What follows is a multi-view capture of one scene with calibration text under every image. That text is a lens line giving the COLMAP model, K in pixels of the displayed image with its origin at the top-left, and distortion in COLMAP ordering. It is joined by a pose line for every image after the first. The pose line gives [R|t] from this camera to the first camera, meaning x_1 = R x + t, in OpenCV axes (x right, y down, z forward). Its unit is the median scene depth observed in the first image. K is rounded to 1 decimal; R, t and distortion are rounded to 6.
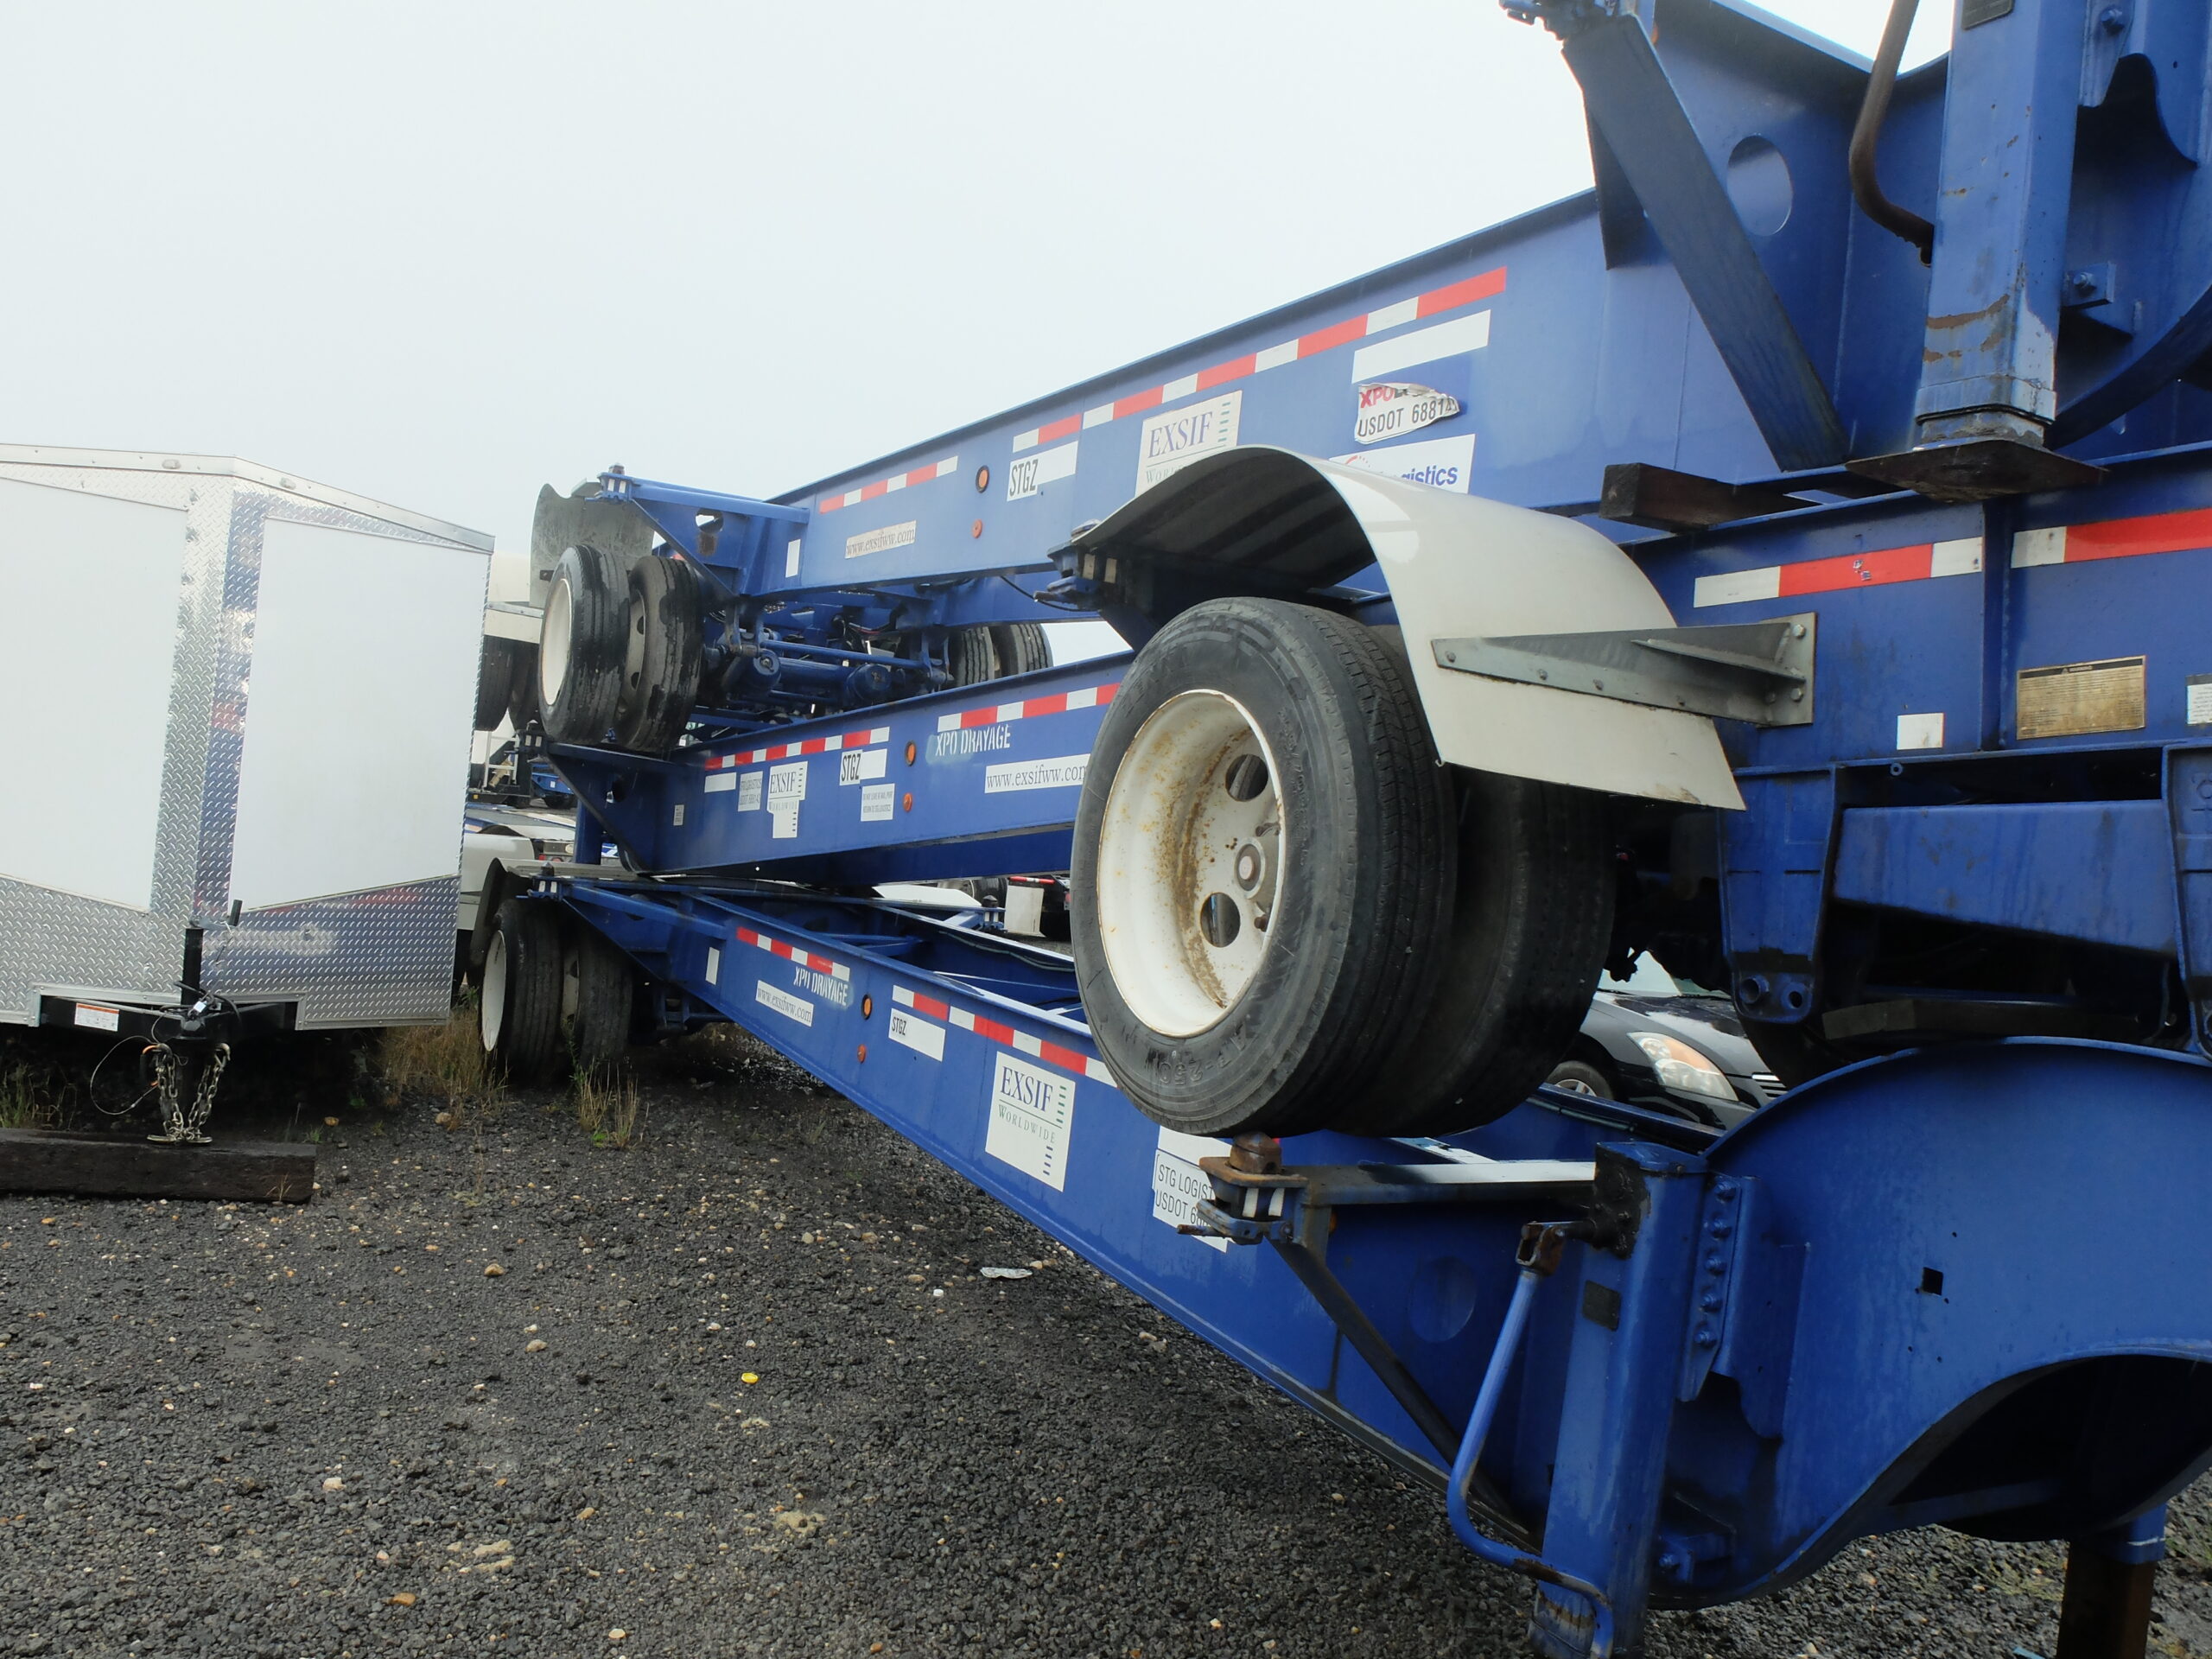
lens RADIAL K [[1742.5, 0, 1109.6], [0, 1742.5, 815.0], [0, 0, 1]] dist [-0.029647, 0.005836]
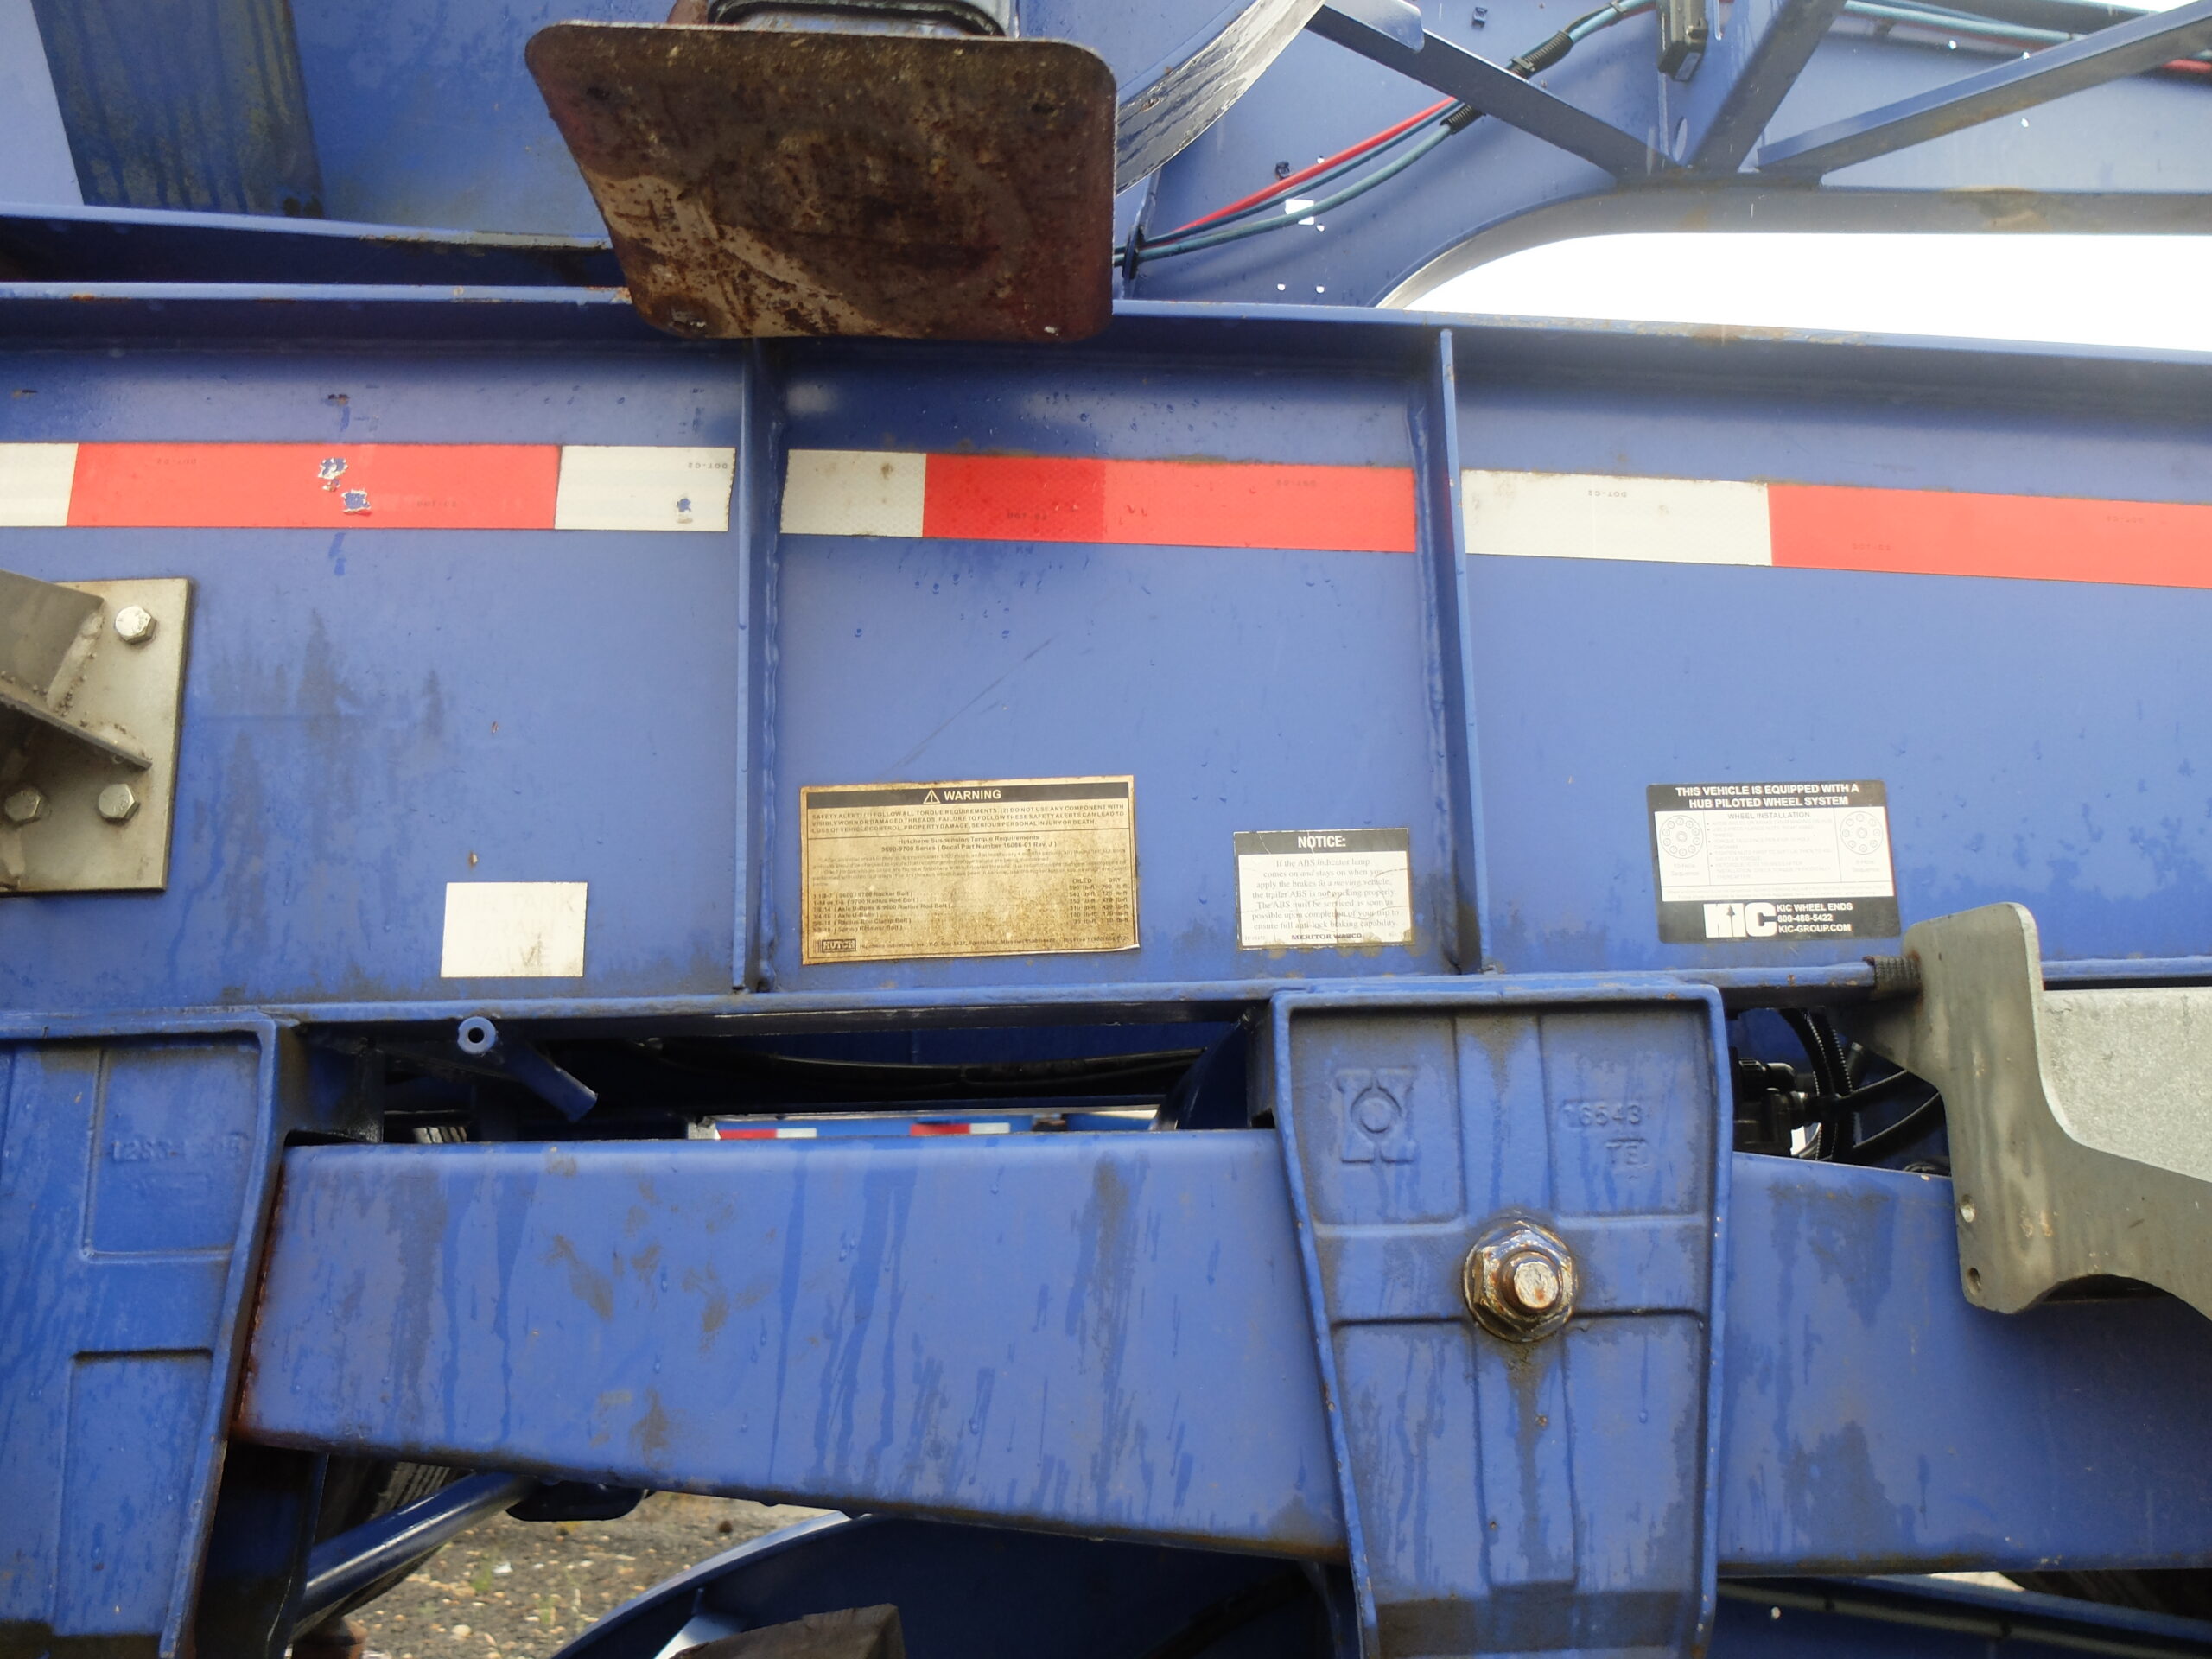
lens RADIAL K [[1742.5, 0, 1100.5], [0, 1742.5, 827.3], [0, 0, 1]] dist [-0.029647, 0.005836]
pose [[0.470541, 0.116972, 0.874590, 0.215393], [-0.003414, 0.991408, -0.130759, -0.023576], [-0.882371, 0.058542, 0.466898, 0.758137]]
